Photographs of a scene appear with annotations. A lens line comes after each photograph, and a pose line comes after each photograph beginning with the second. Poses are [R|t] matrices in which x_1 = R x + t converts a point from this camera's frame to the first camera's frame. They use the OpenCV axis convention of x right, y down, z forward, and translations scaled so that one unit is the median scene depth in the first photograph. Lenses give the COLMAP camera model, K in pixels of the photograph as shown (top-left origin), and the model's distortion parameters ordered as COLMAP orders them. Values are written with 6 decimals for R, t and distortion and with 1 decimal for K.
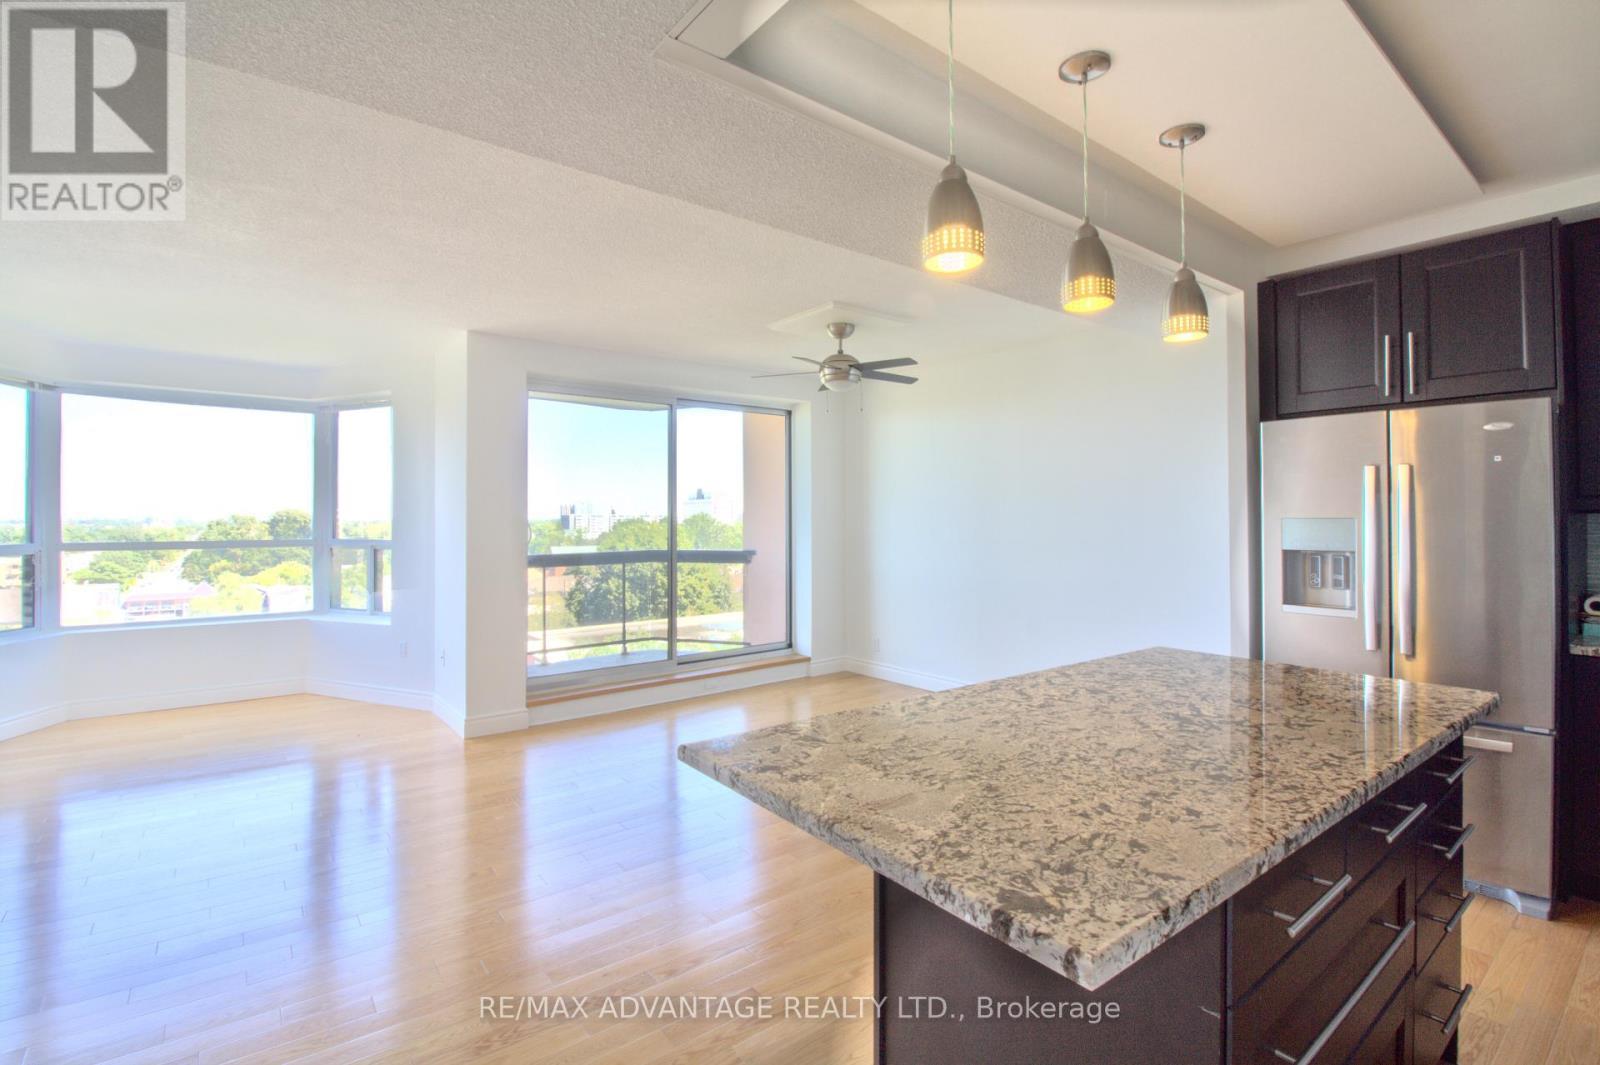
lens RADIAL K [[737.2, 0, 802.0], [0, 737.2, 508.7], [0, 0, 1]] dist [-0.002592, -0.012636]
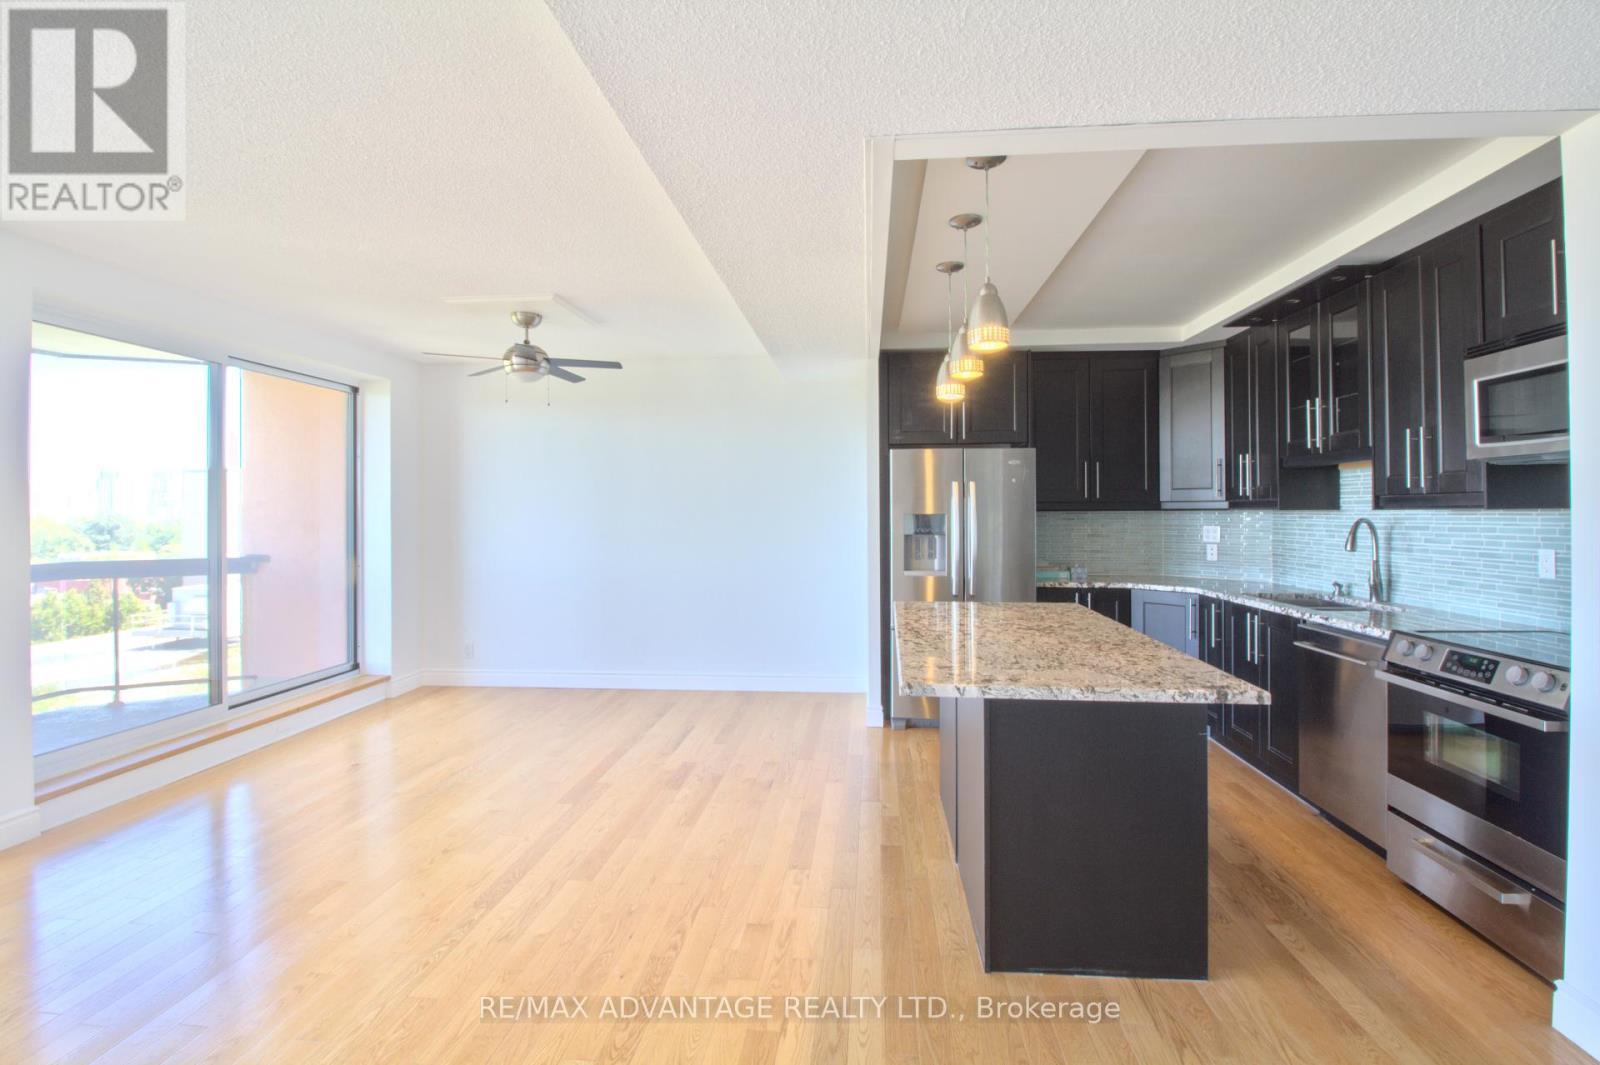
lens RADIAL K [[738.7, 0, 804.3], [0, 738.7, 510.6], [0, 0, 1]] dist [-0.001533, -0.012360]
pose [[0.683346, 0.002878, 0.730089, -0.630085], [-0.007092, 0.999971, 0.002696, 0.003619], [-0.730060, -0.007020, 0.683347, 0.116897]]
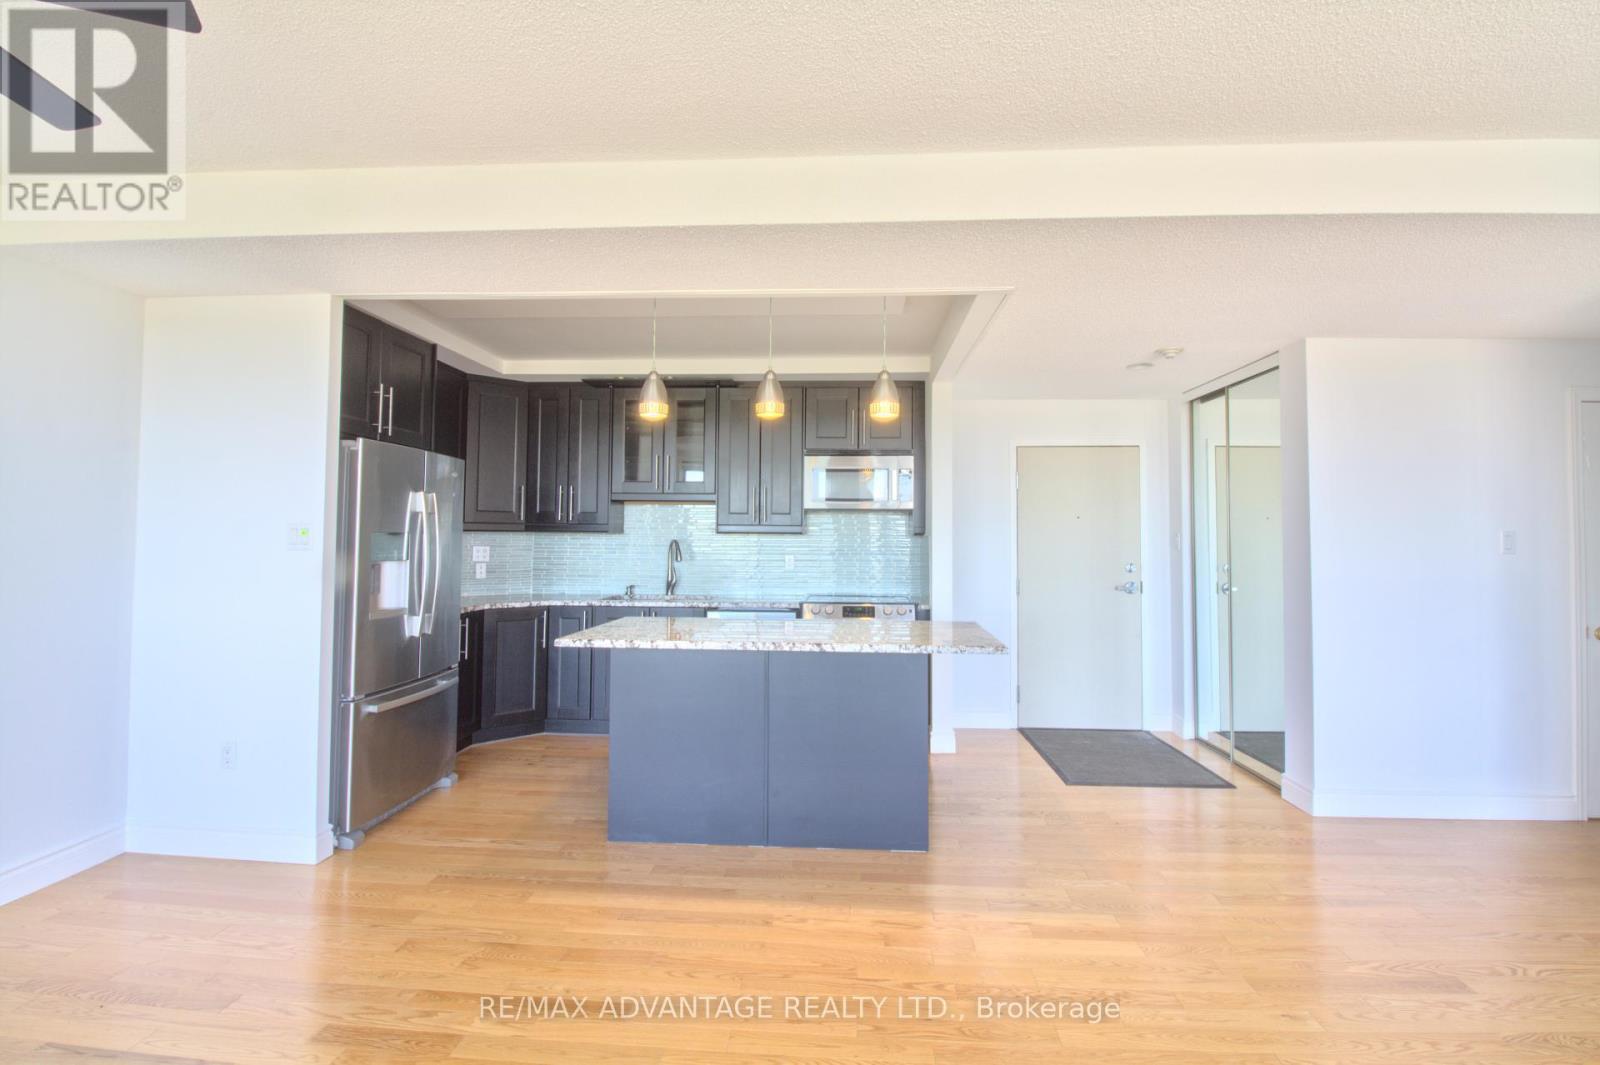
lens RADIAL K [[739.7, 0, 801.8], [0, 739.7, 505.4], [0, 0, 1]] dist [0.000741, -0.012577]
pose [[-0.745594, 0.026953, 0.665856, -0.557449], [-0.012906, 0.998410, -0.054866, 0.026662], [-0.666276, -0.049501, -0.744060, 1.461586]]
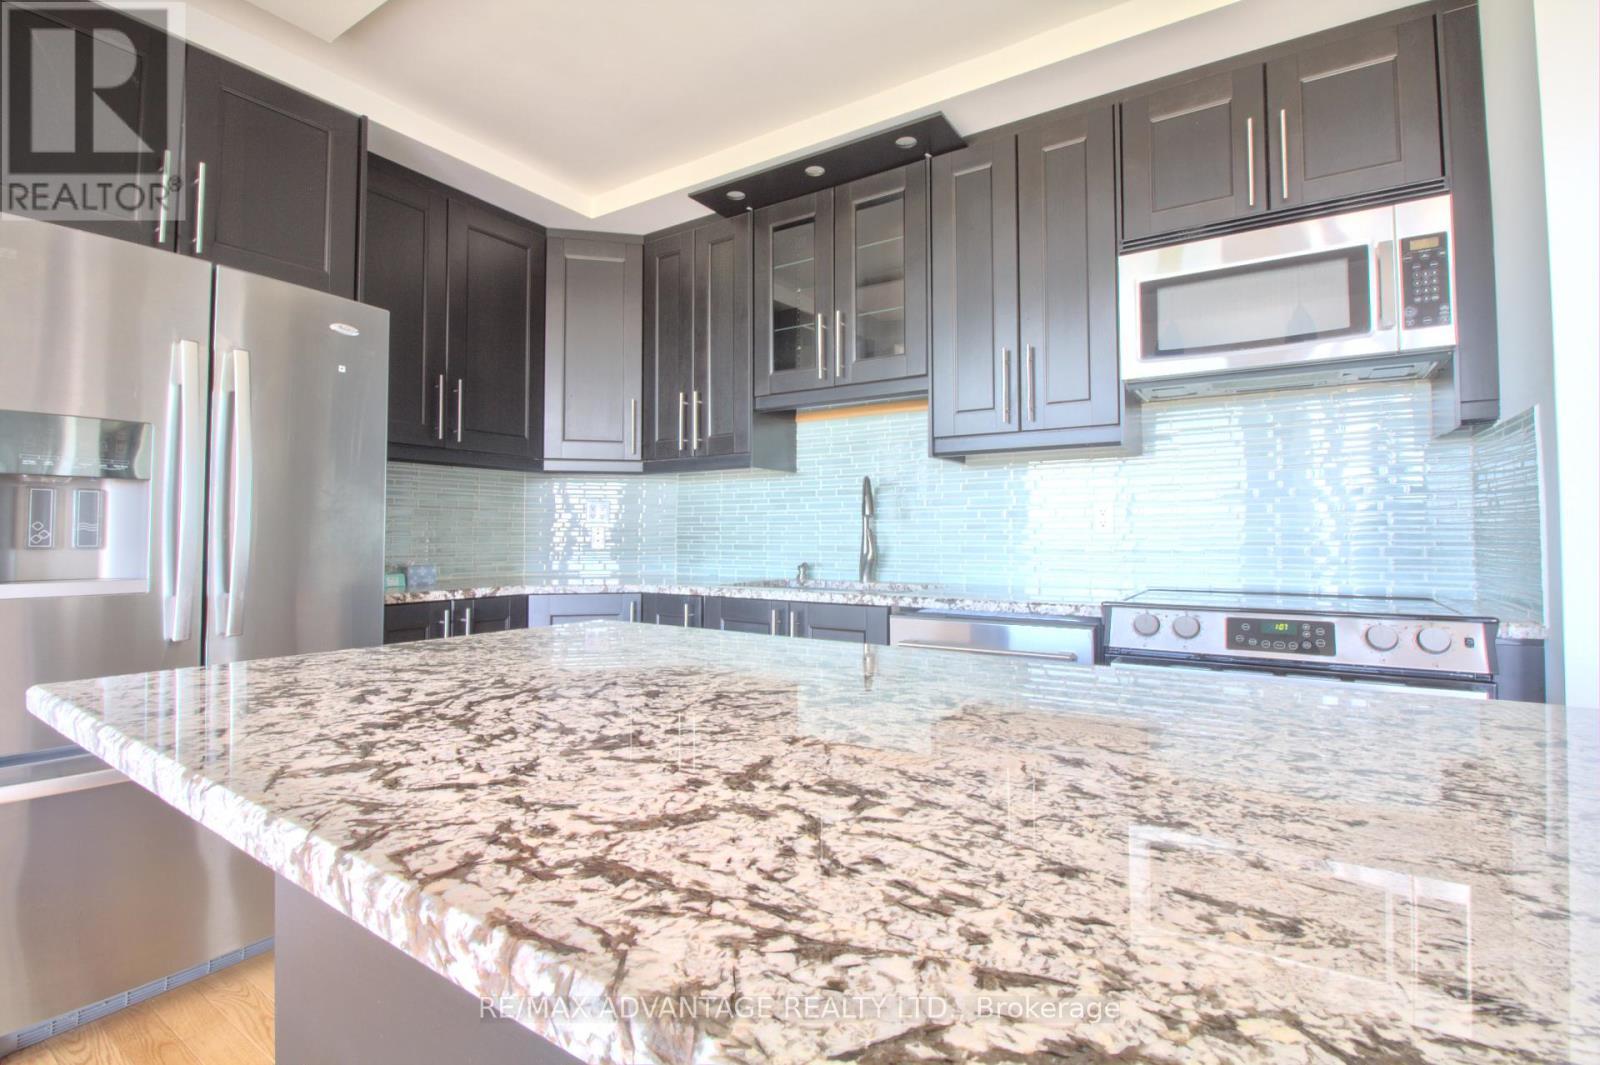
lens RADIAL K [[738.7, 0, 804.3], [0, 738.7, 510.6], [0, 0, 1]] dist [-0.001533, -0.012360]
pose [[-0.324720, 0.034332, 0.945187, 0.024725], [-0.010304, 0.999153, -0.039833, 0.099826], [-0.945754, -0.022673, -0.324092, 0.678135]]
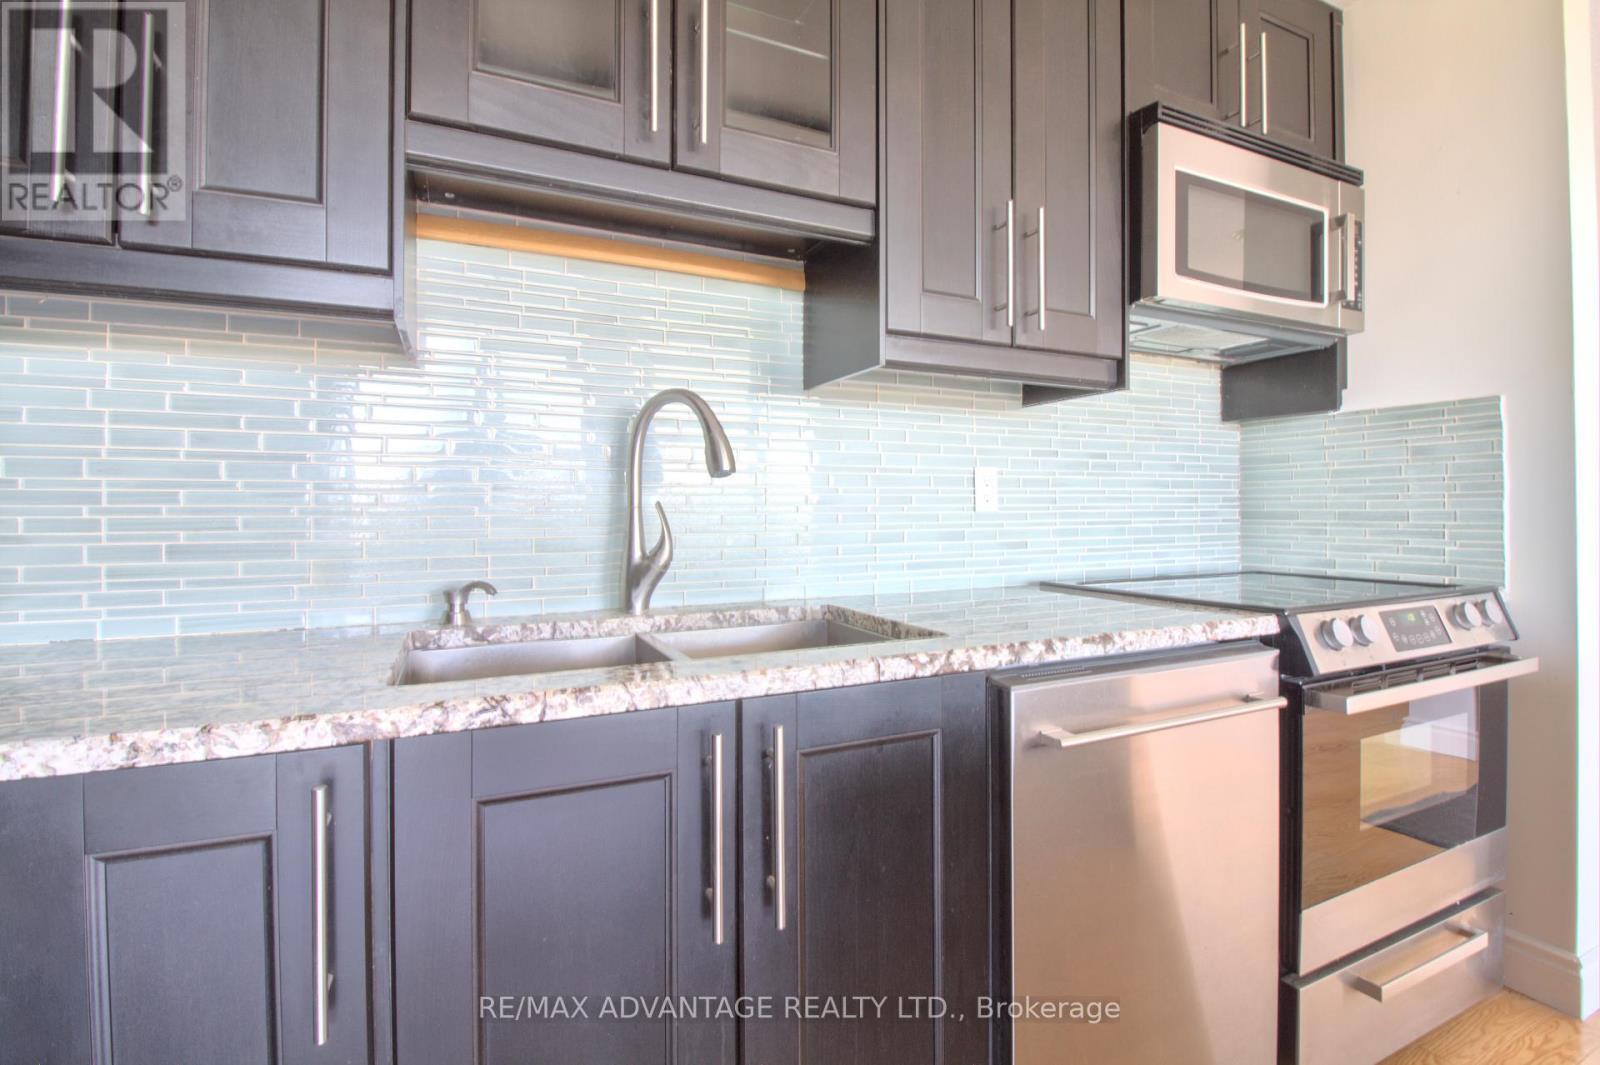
lens RADIAL K [[737.2, 0, 802.0], [0, 737.2, 508.7], [0, 0, 1]] dist [-0.002592, -0.012636]
pose [[-0.974971, 0.009505, 0.222130, 0.752819], [0.005124, 0.999781, -0.020291, 0.098225], [-0.222274, -0.018645, -0.974806, 0.711572]]
